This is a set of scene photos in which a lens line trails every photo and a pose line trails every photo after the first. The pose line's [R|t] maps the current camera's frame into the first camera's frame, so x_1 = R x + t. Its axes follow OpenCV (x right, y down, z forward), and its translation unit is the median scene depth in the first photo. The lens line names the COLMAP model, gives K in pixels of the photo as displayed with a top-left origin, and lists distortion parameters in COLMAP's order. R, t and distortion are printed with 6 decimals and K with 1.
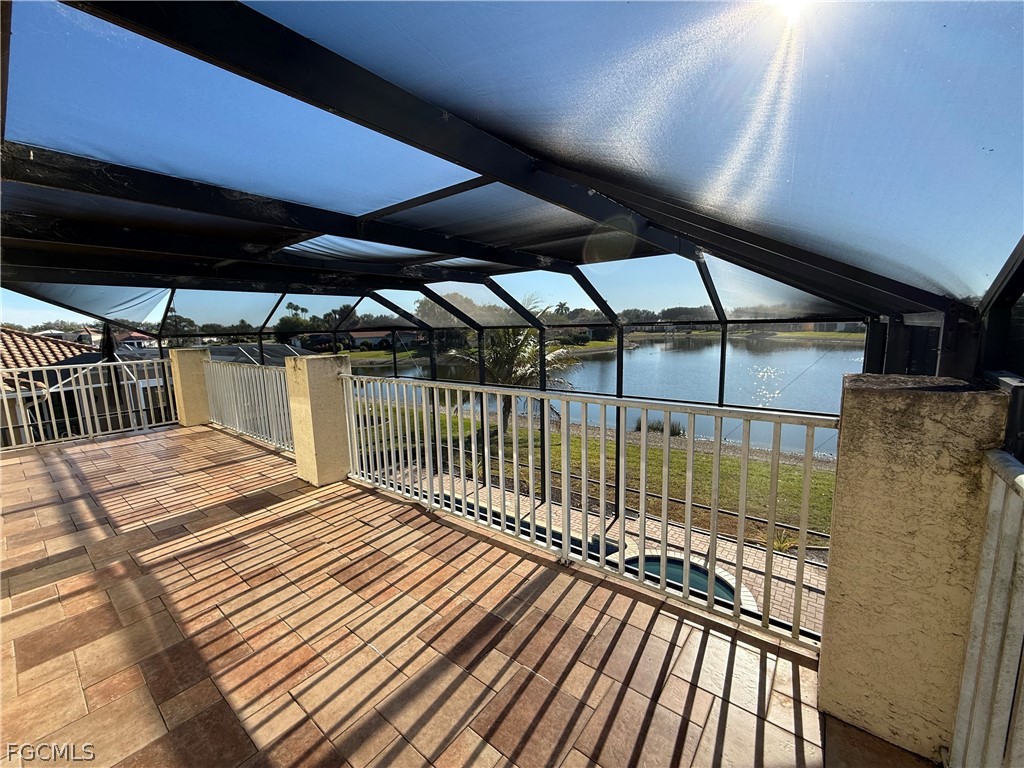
lens RADIAL K [[406.6, 0, 512.0], [0, 406.6, 384.0], [0, 0, 1]] dist [0.000948, 0.000141]
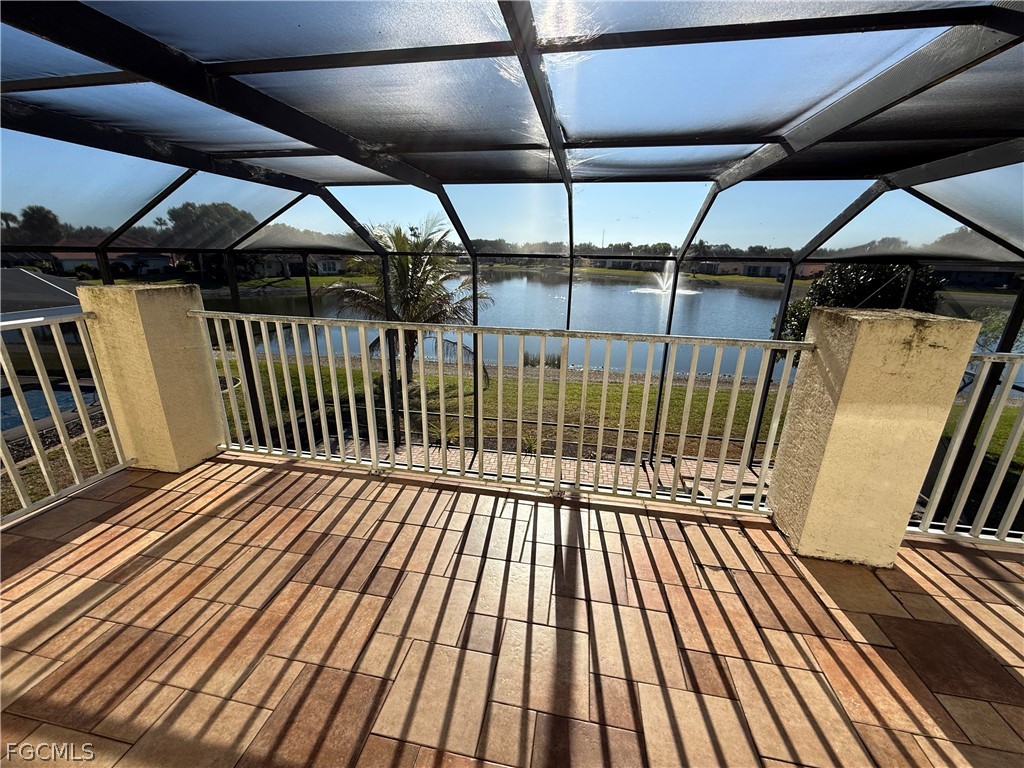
lens RADIAL K [[406.6, 0, 512.0], [0, 406.6, 384.0], [0, 0, 1]] dist [0.000948, 0.000141]
pose [[0.888390, -0.102559, 0.447488, -0.299524], [0.028199, 0.985078, 0.169785, -0.022174], [-0.458223, -0.138217, 0.878025, 0.212520]]
